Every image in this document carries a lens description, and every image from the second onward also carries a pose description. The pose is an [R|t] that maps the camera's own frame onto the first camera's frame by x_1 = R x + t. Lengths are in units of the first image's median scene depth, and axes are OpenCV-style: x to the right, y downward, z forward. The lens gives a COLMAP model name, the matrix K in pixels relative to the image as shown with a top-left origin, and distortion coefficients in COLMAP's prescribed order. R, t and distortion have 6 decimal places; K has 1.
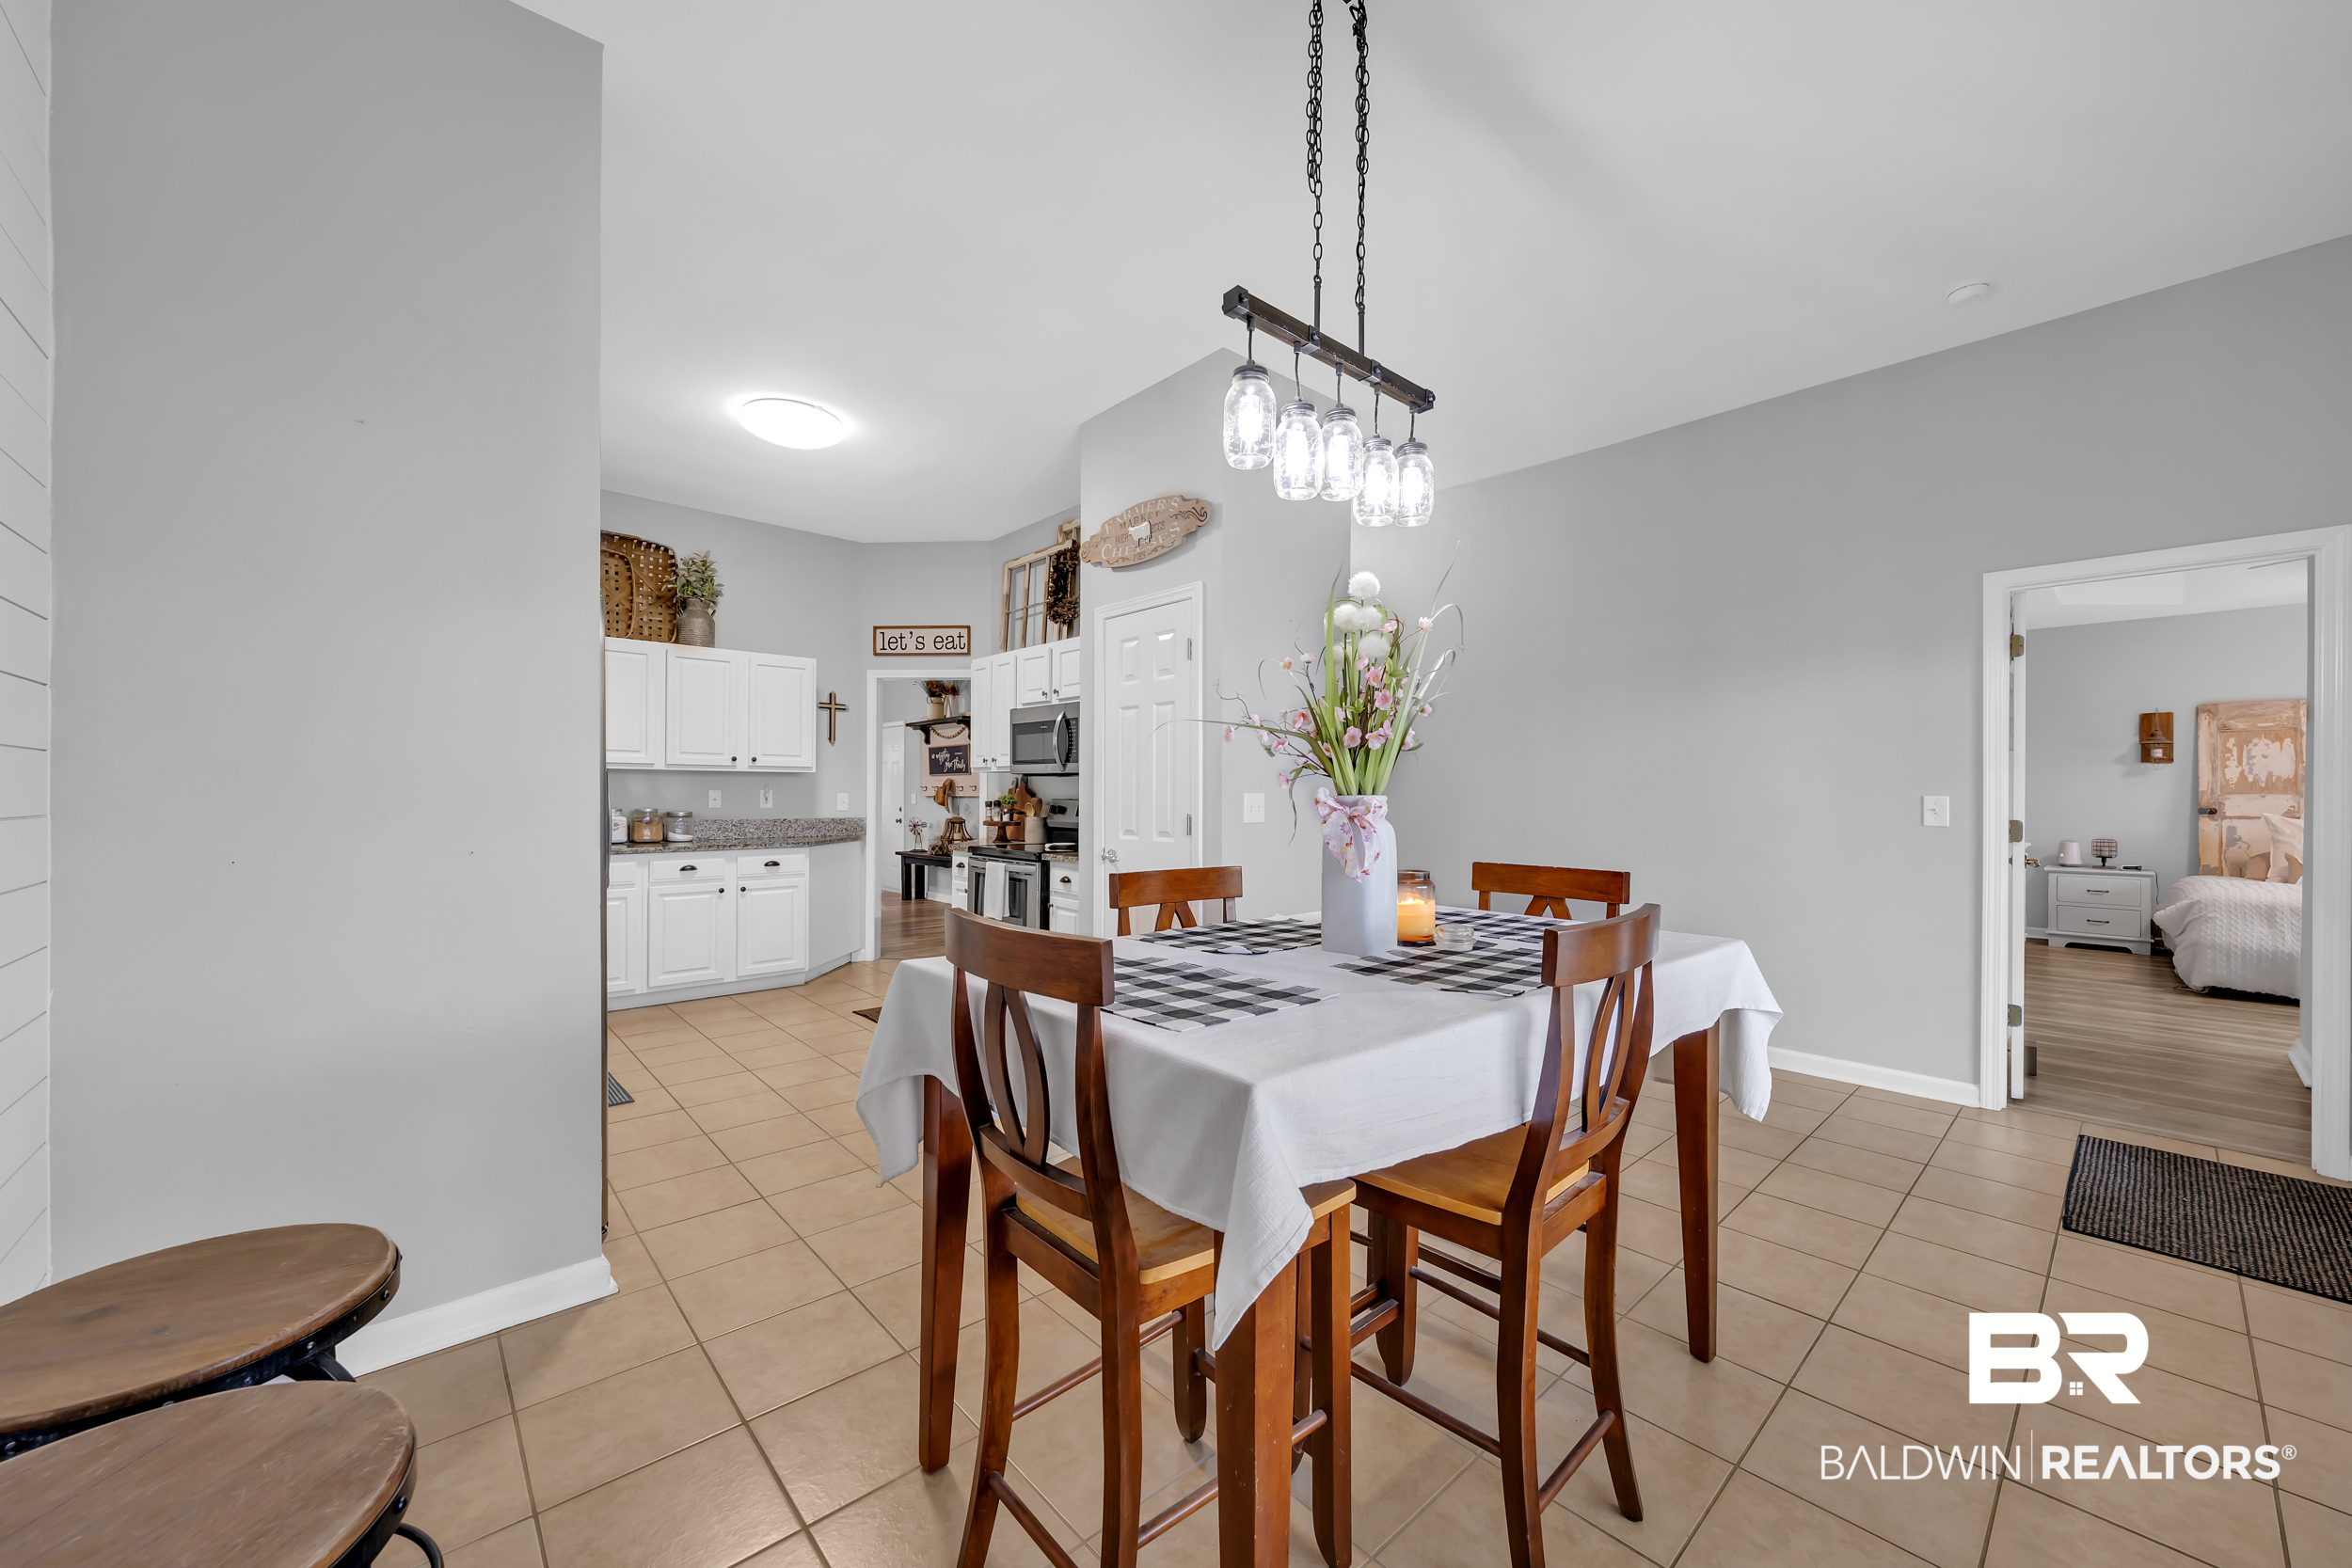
lens RADIAL K [[909.0, 0, 1176.0], [0, 909.0, 784.0], [0, 0, 1]] dist [0.000425, 0.000217]
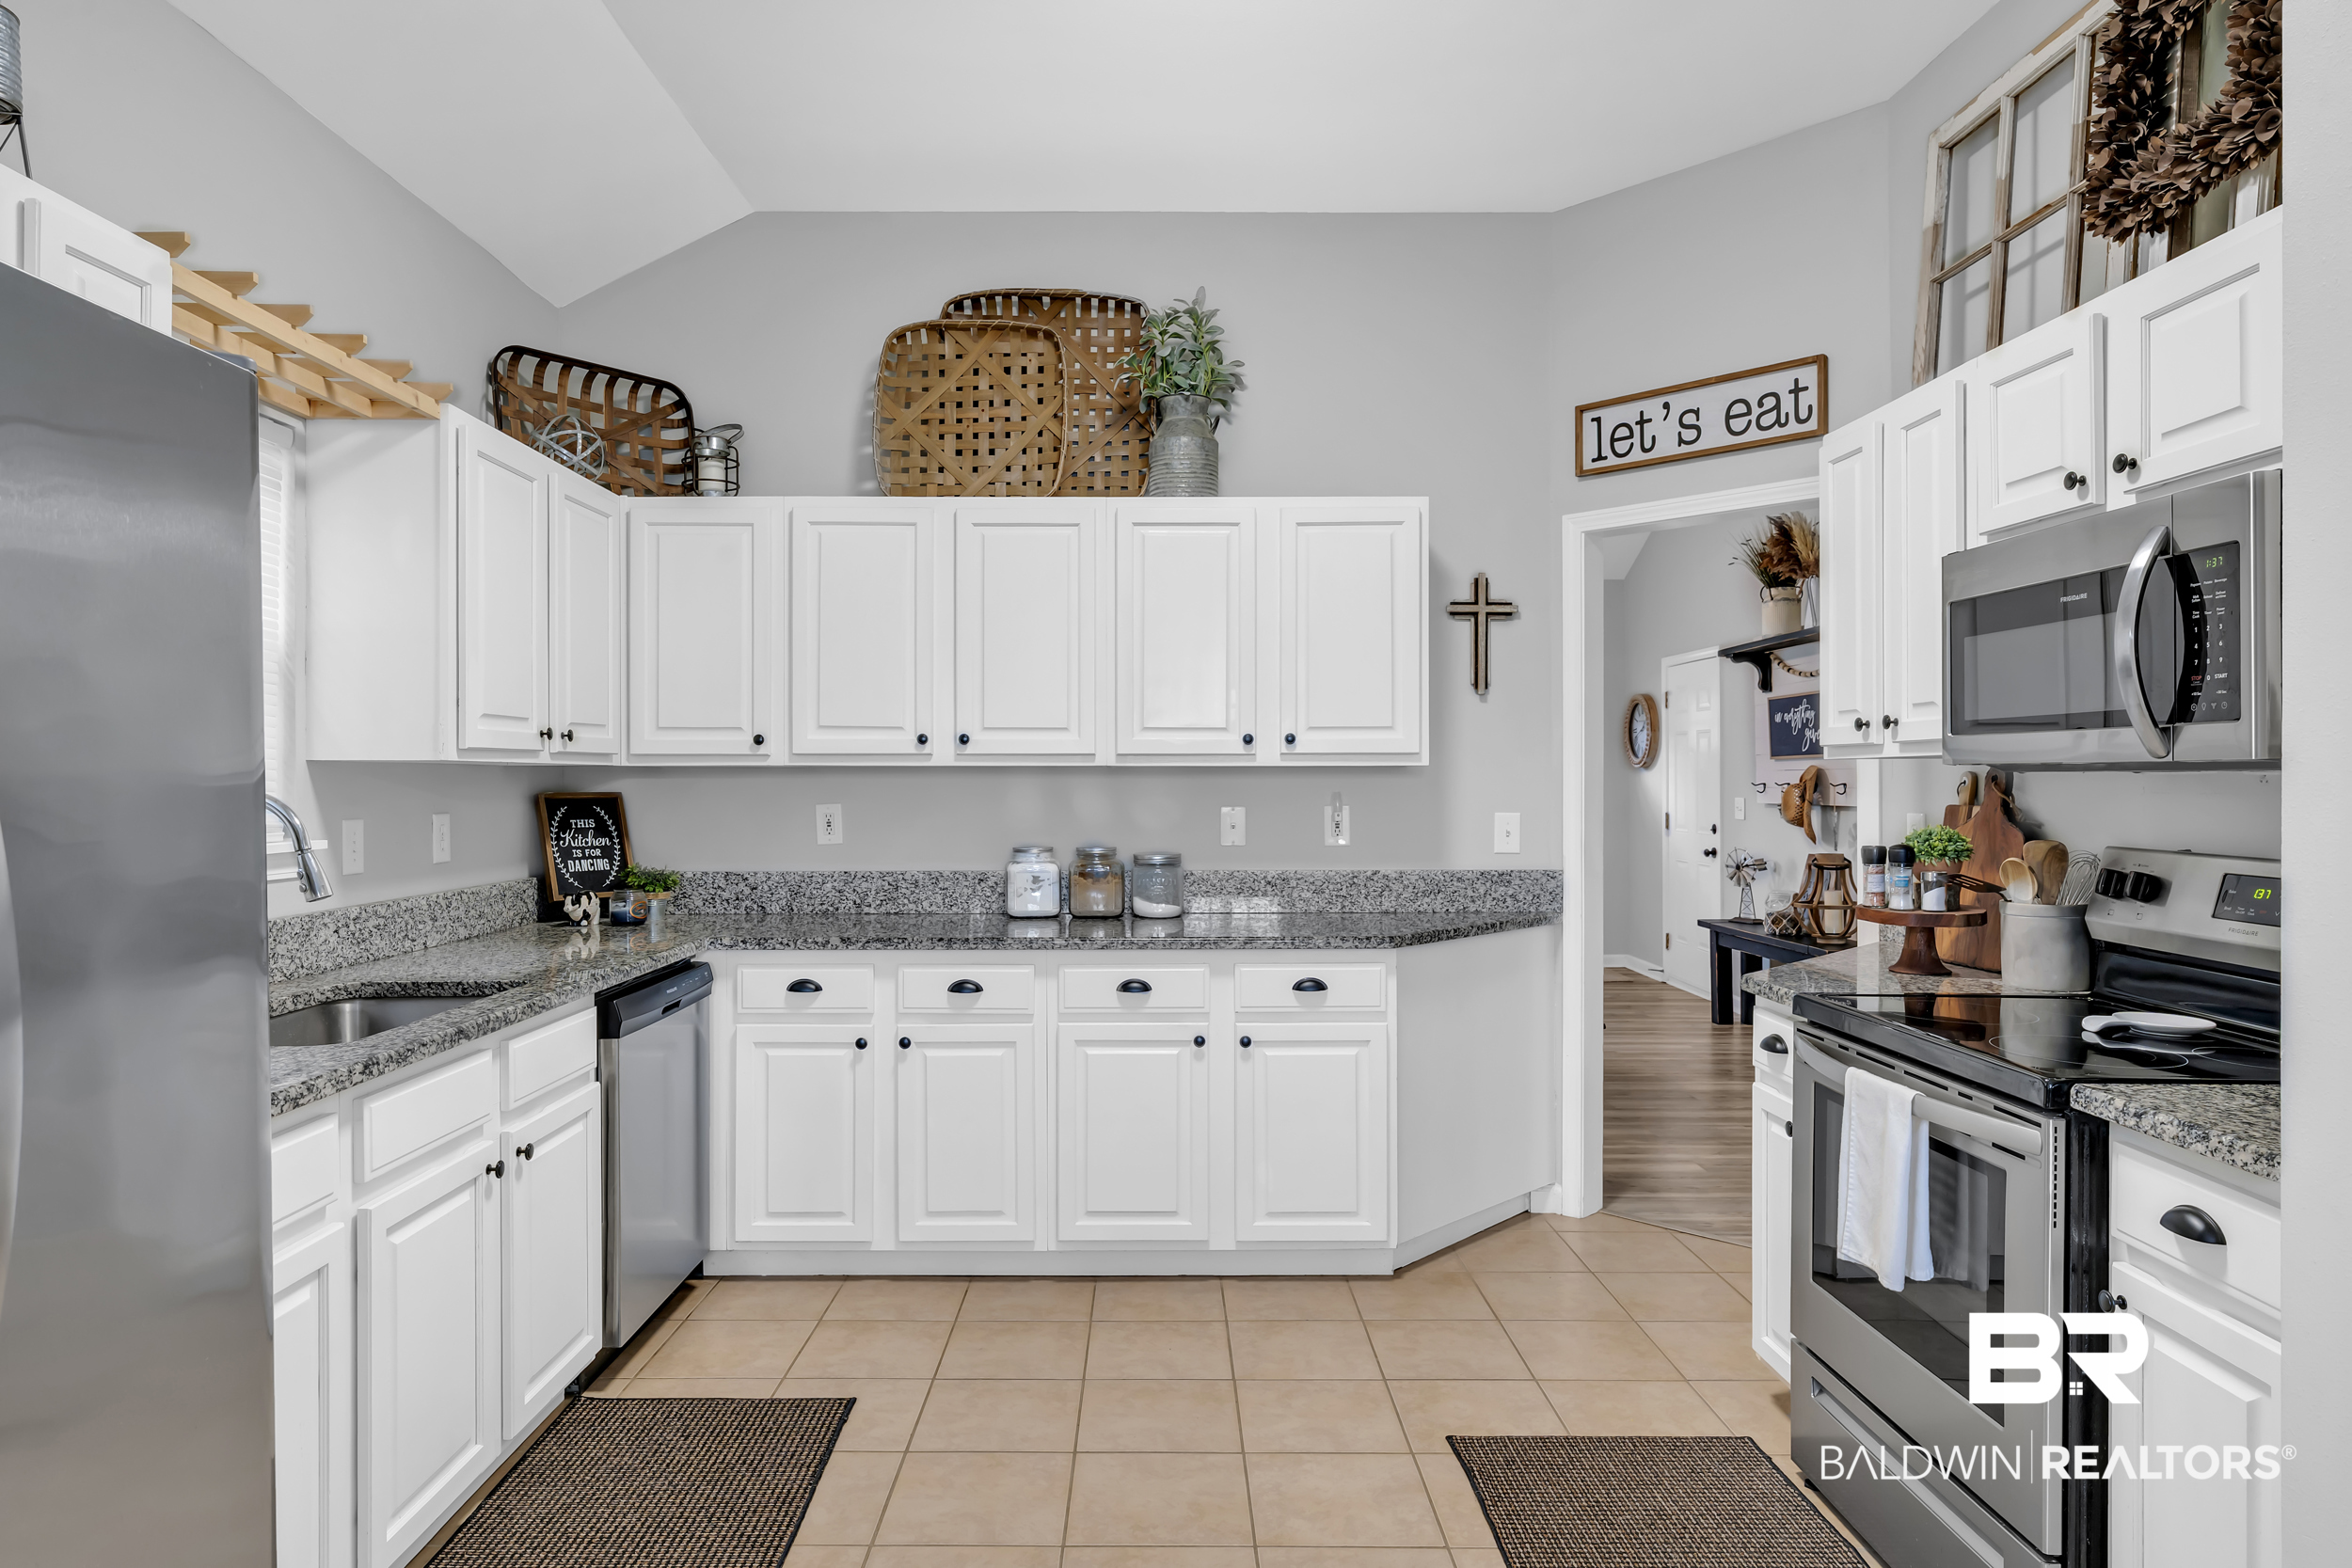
lens RADIAL K [[1349.5, 0, 1176.0], [0, 1349.5, 784.0], [0, 0, 1]] dist [0.000288, -0.000321]
pose [[0.749770, -0.003233, -0.661690, -0.073795], [0.012844, 0.999871, 0.009668, -0.012329], [0.661573, -0.015748, 0.749715, 0.478657]]
